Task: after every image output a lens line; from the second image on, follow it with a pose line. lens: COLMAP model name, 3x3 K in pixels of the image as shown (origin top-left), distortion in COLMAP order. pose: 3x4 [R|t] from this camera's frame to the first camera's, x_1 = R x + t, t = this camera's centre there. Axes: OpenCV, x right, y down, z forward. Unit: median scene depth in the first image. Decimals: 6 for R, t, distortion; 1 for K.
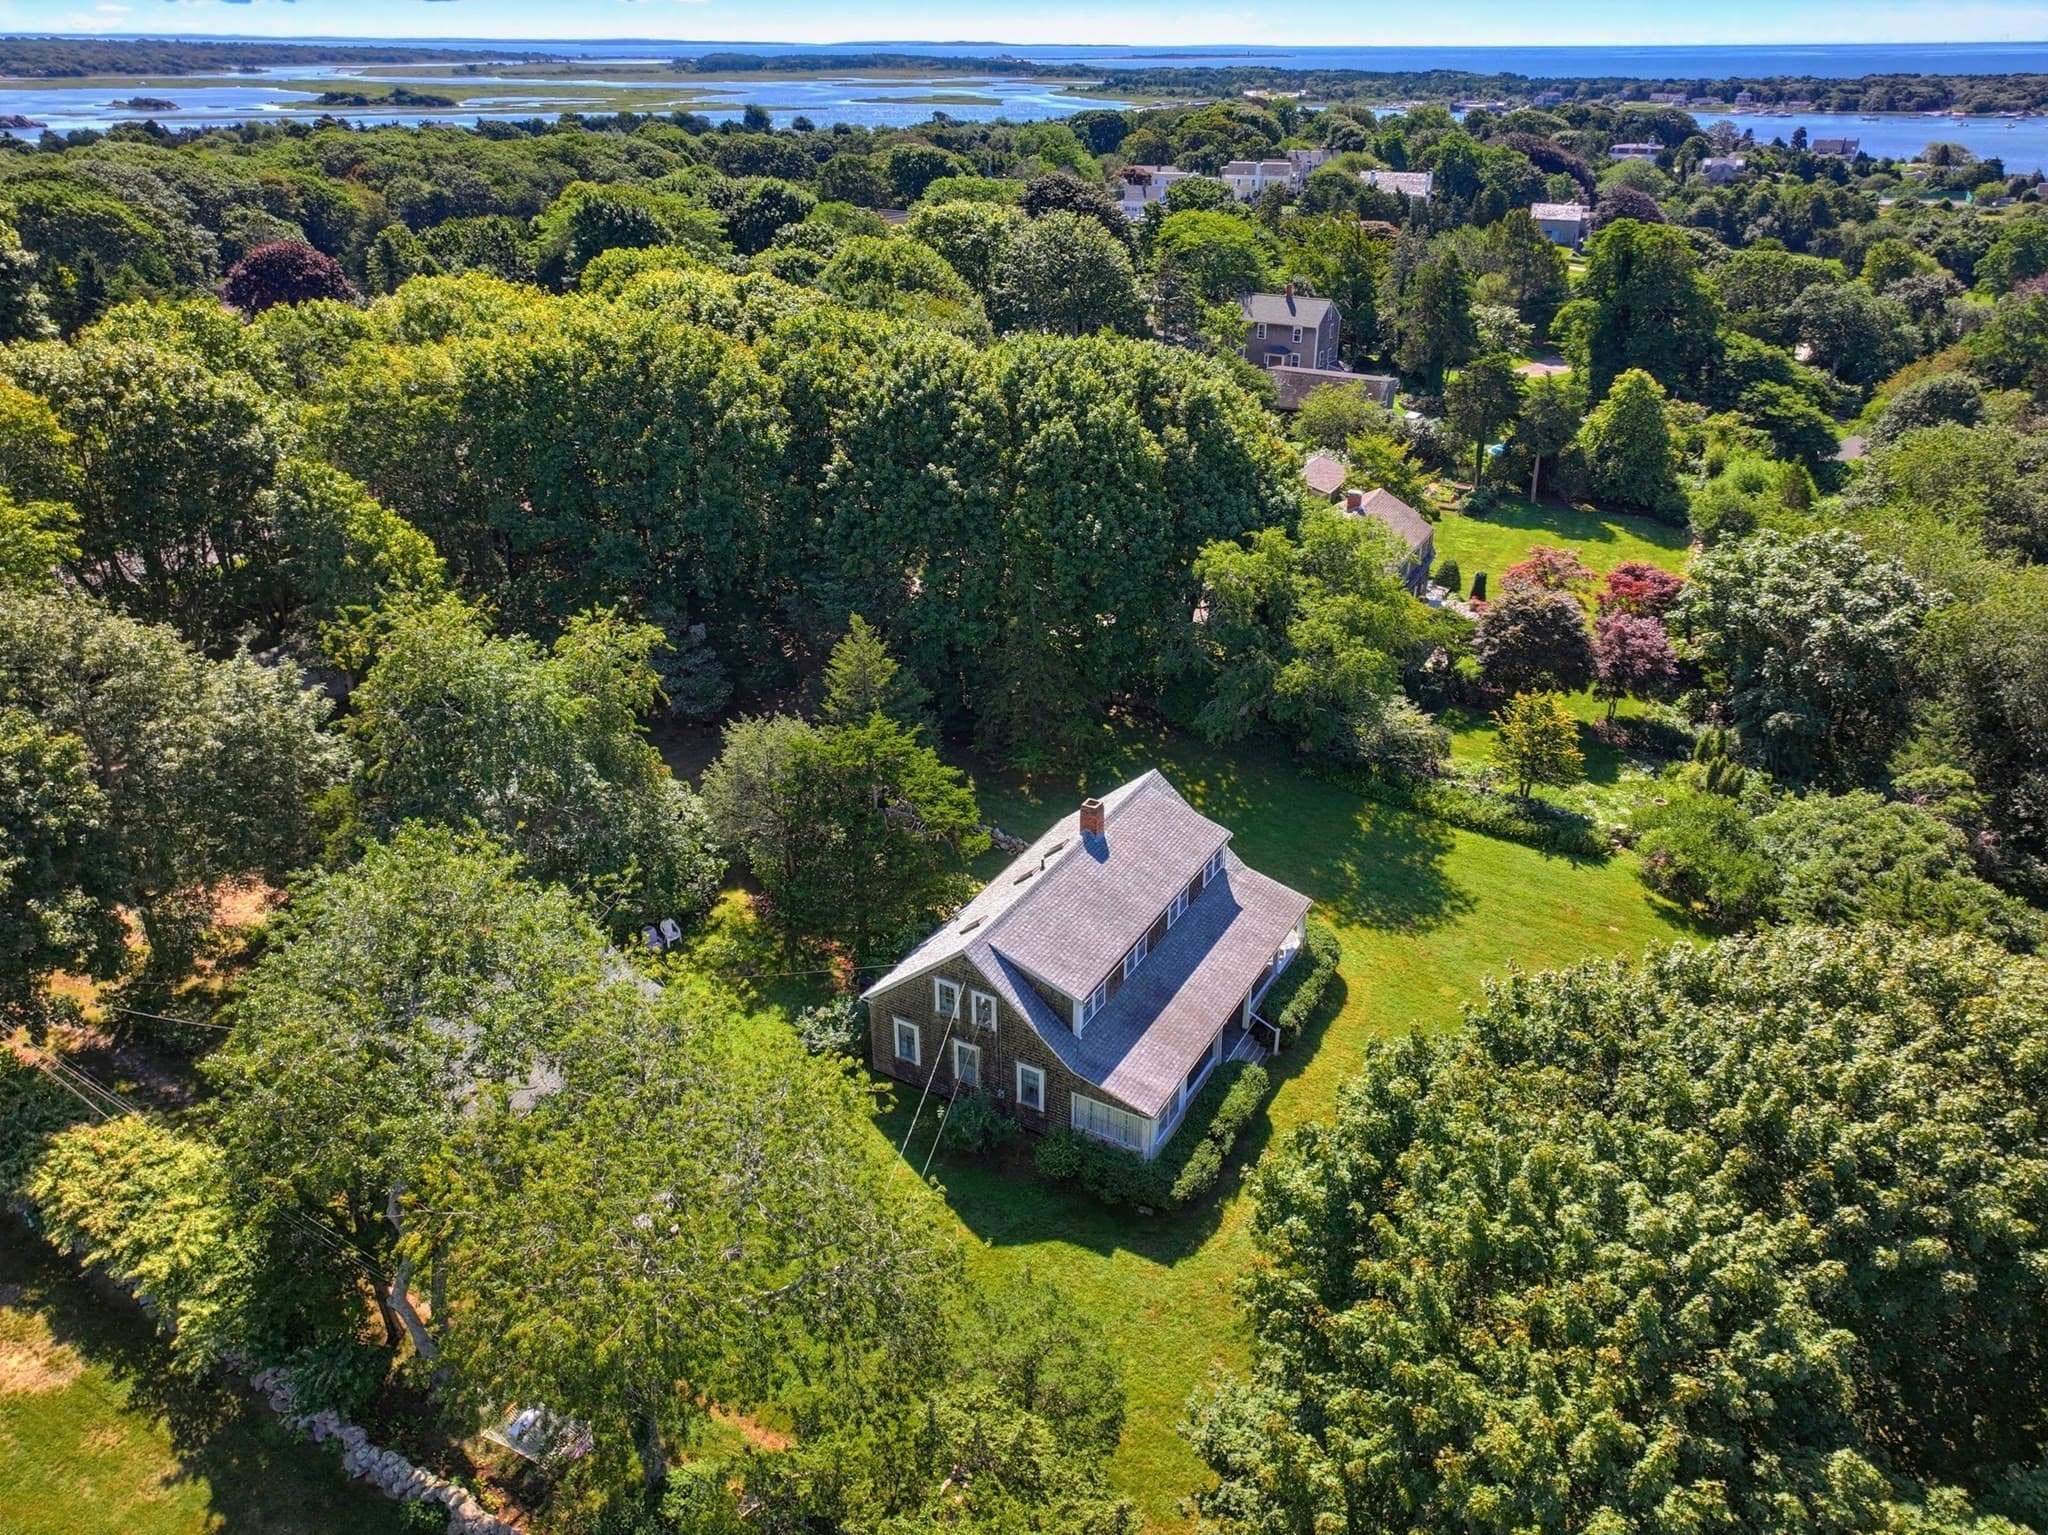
lens RADIAL K [[1464.3, 0, 1040.1], [0, 1464.3, 760.9], [0, 0, 1]] dist [-0.006215, 0.007831]
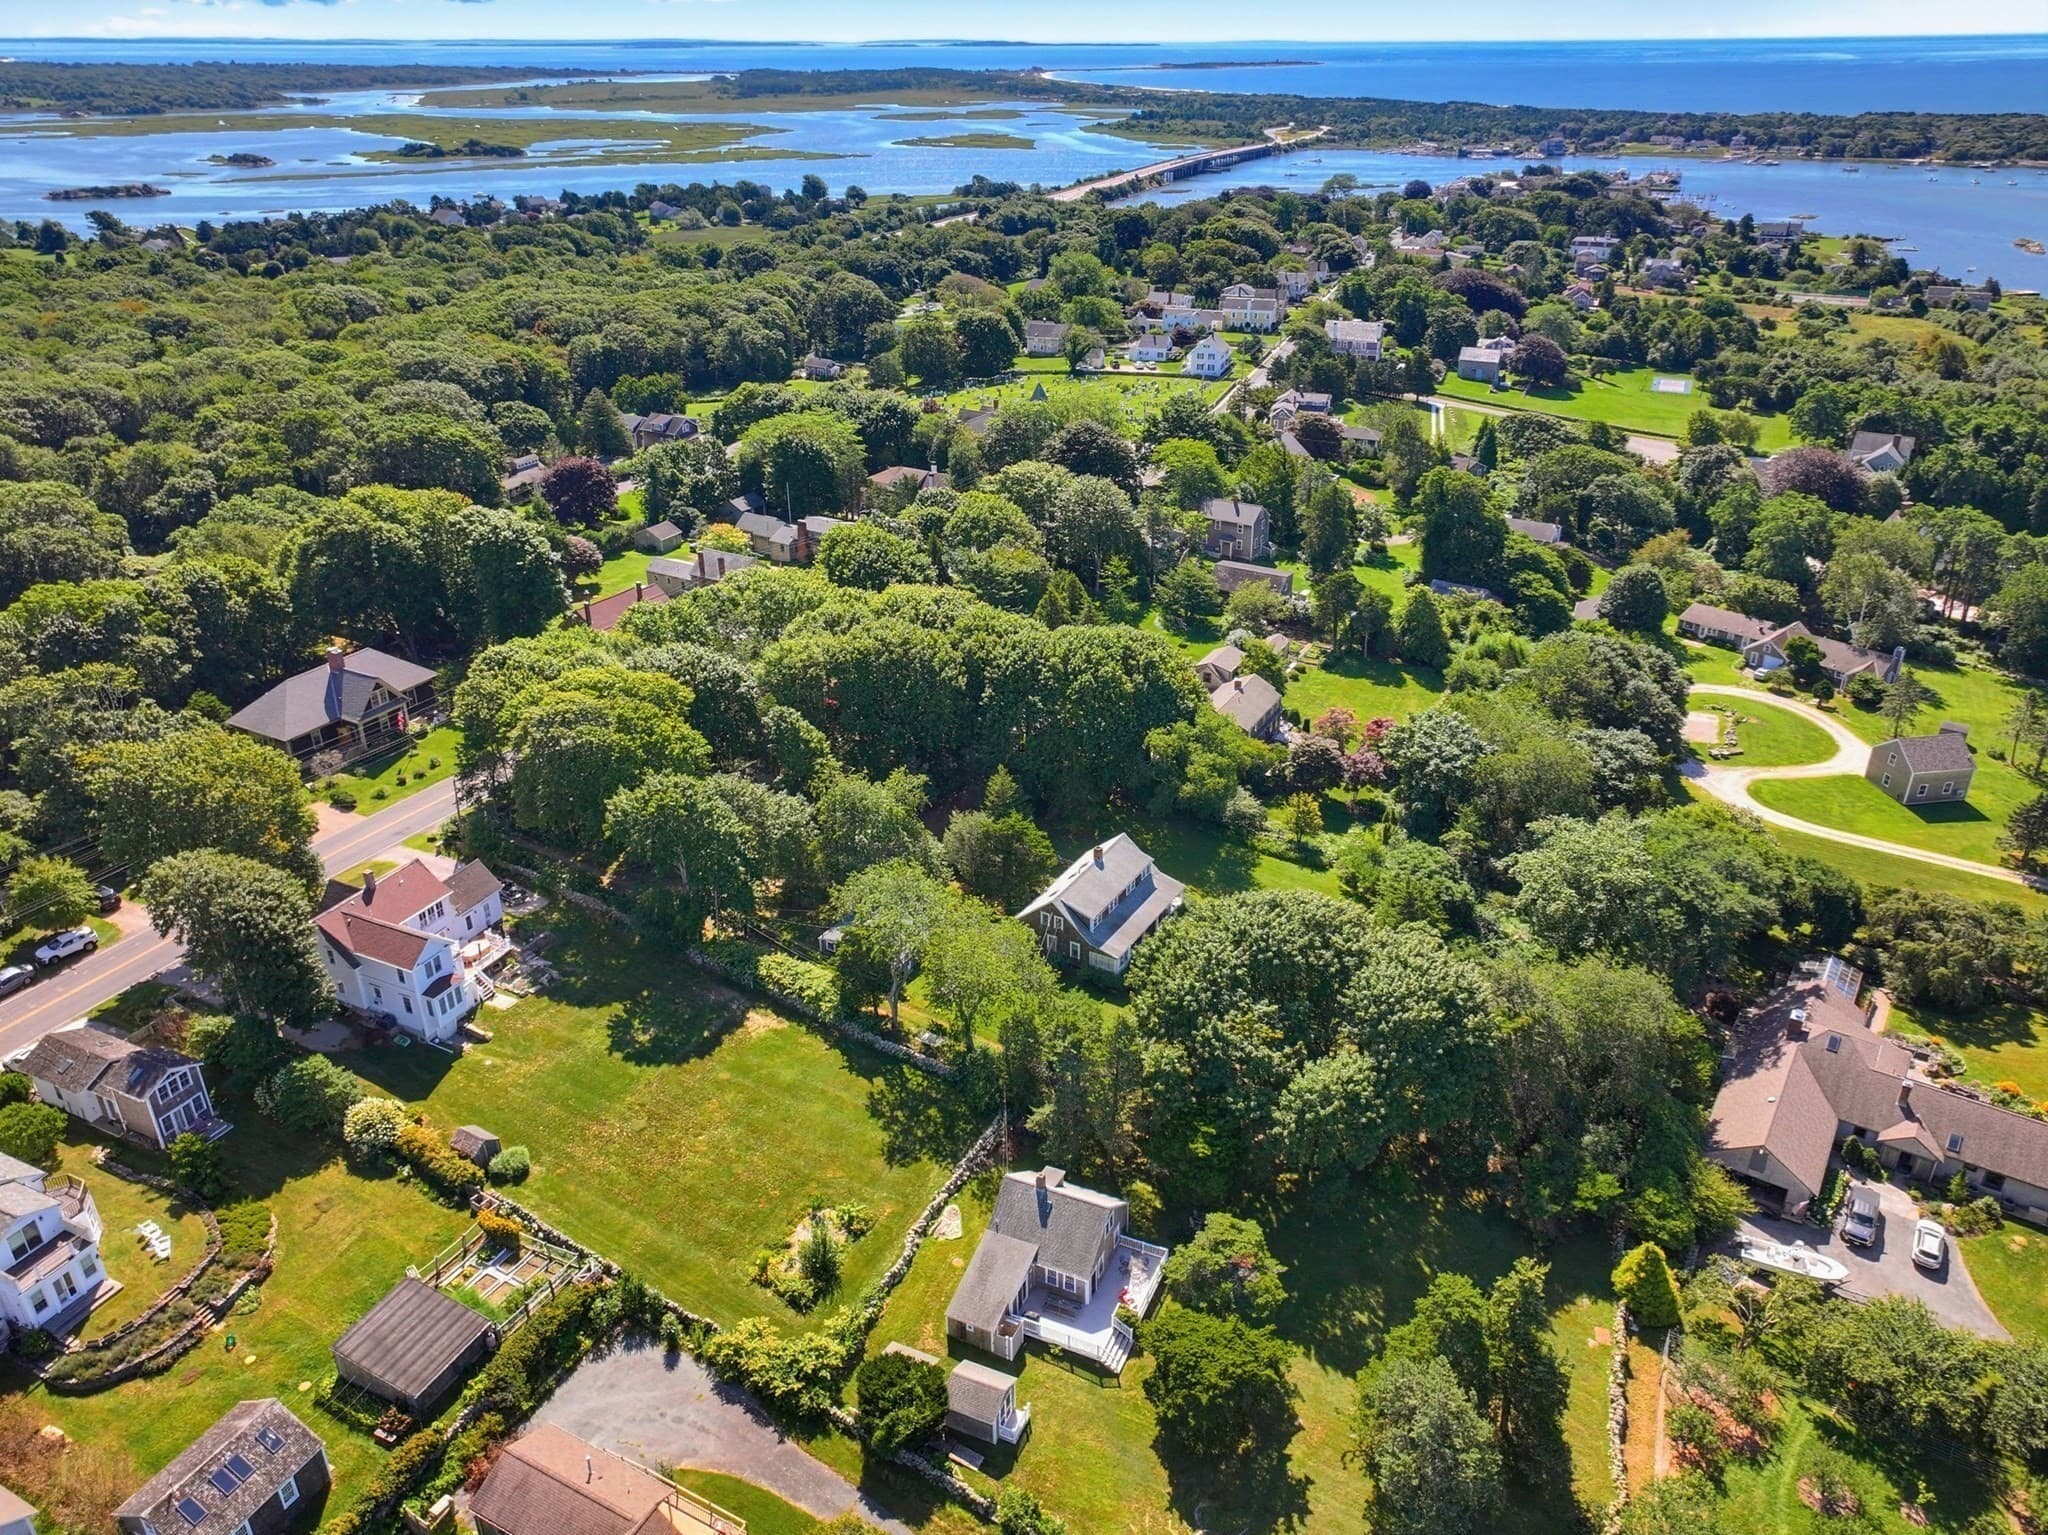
lens RADIAL K [[1464.3, 0, 1040.1], [0, 1464.3, 760.9], [0, 0, 1]] dist [-0.006215, 0.007831]
pose [[0.999816, 0.003000, -0.018940, -0.014655], [-0.003014, 0.999995, -0.000718, -0.095964], [0.018937, 0.000775, 0.999820, -1.252242]]
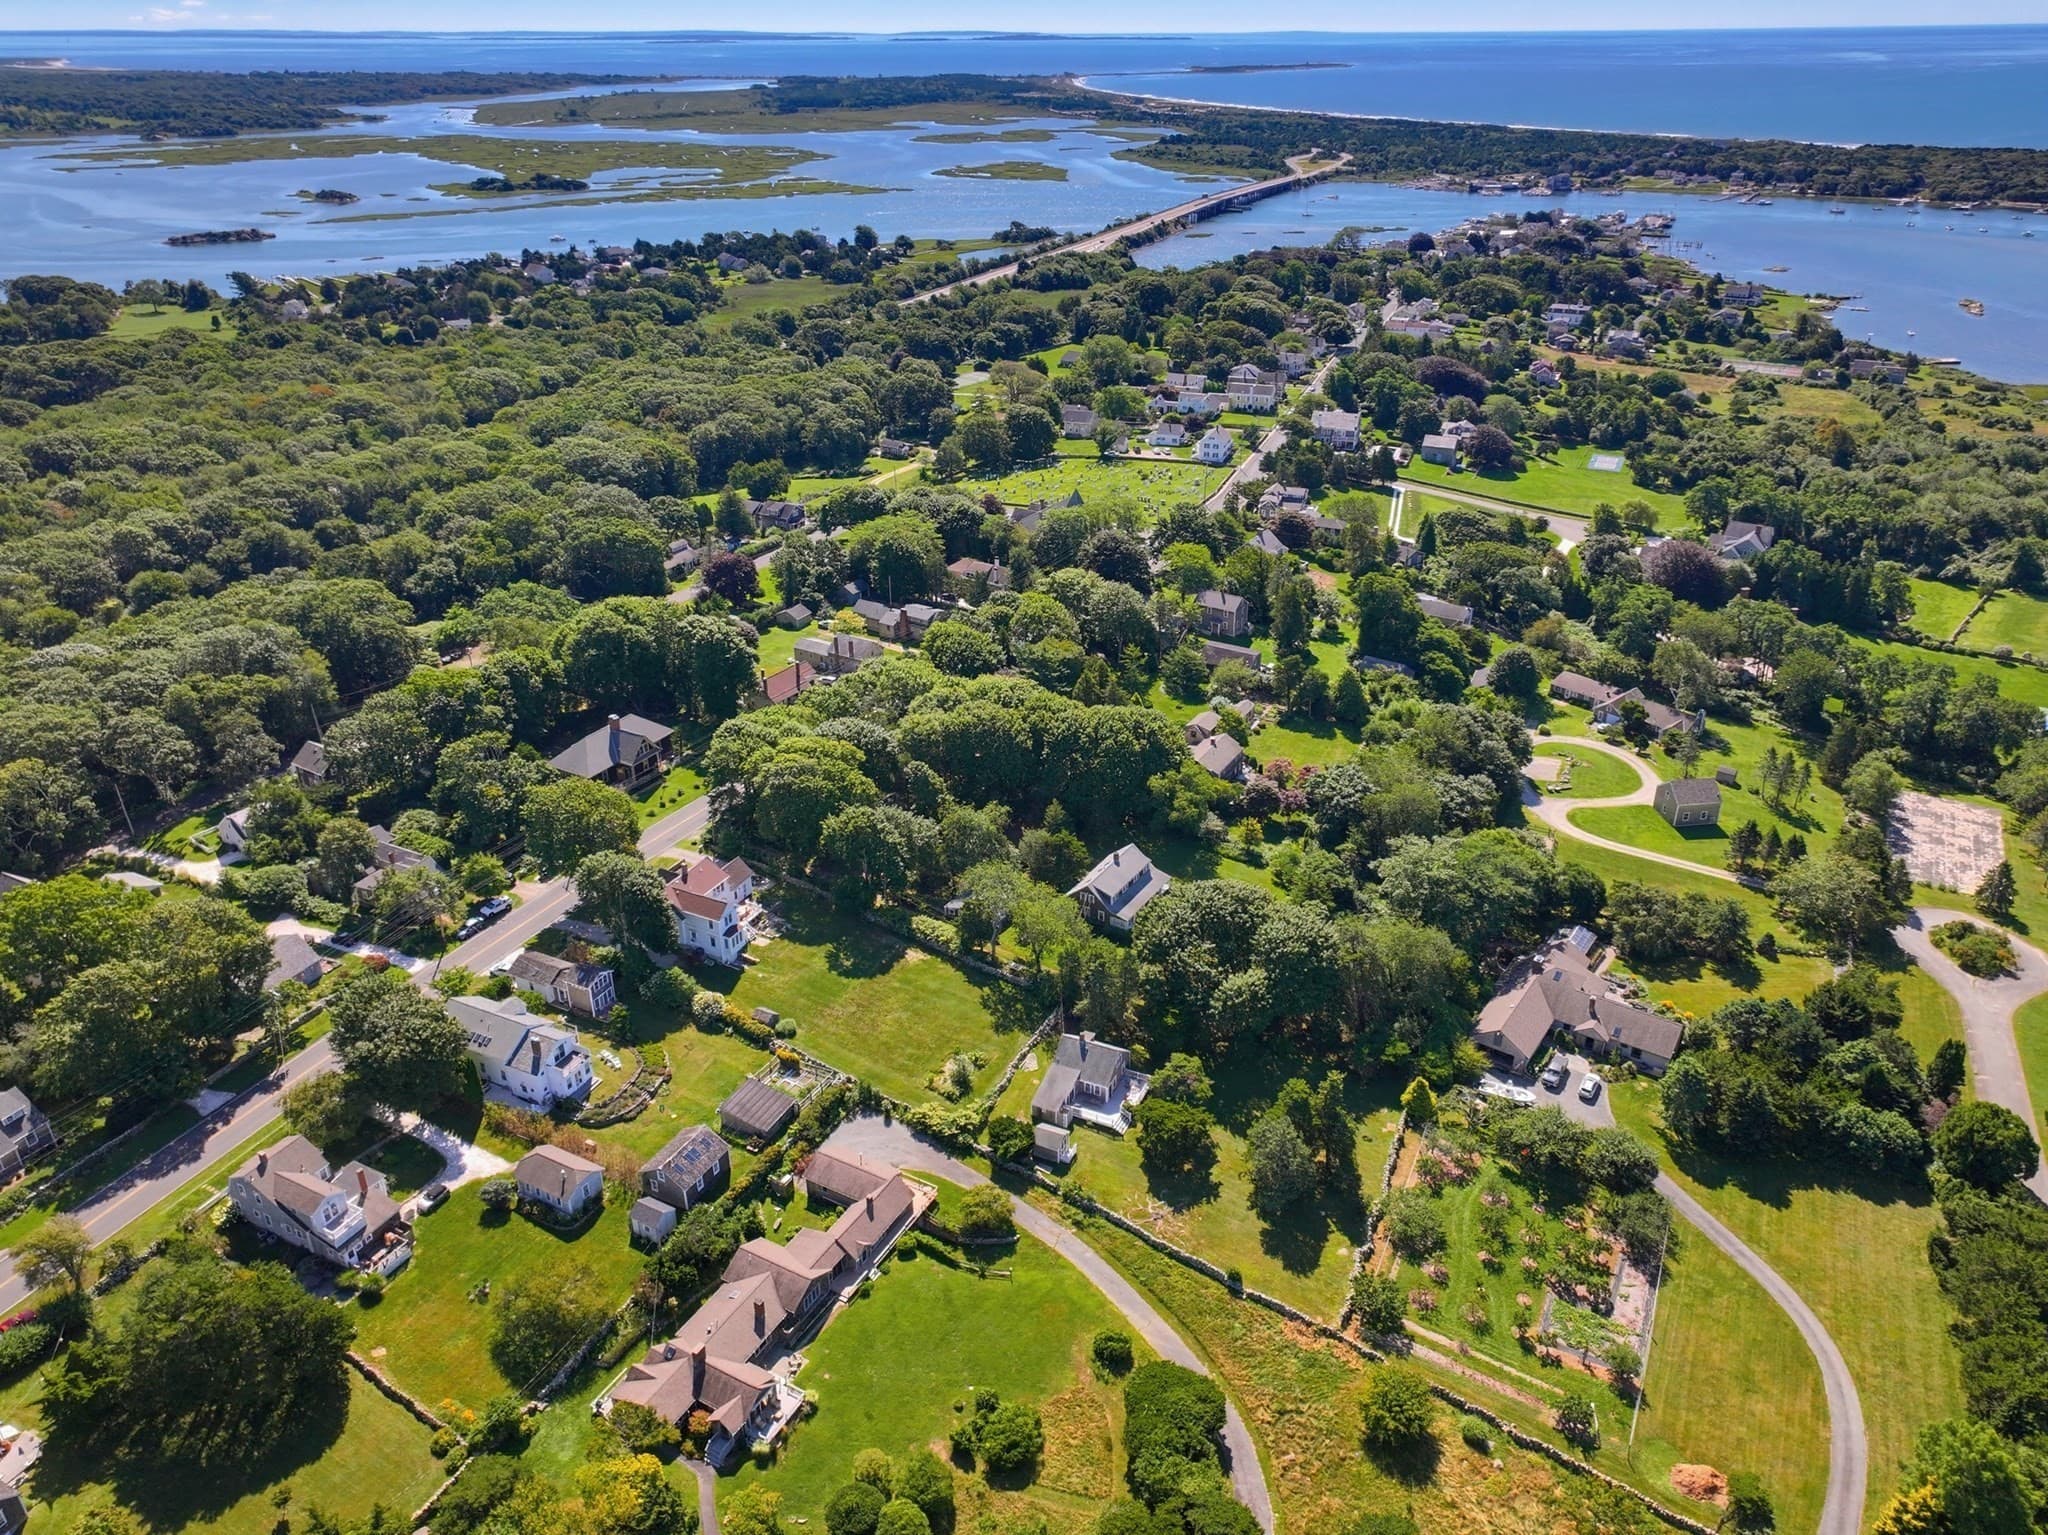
lens RADIAL K [[1455.8, 0, 1042.6], [0, 1455.8, 764.4], [0, 0, 1]] dist [0.002020, -0.000793]
pose [[0.999330, 0.011238, -0.034834, -0.025301], [-0.011046, 0.999923, 0.005707, -0.189886], [0.034895, -0.005318, 0.999377, -2.452340]]
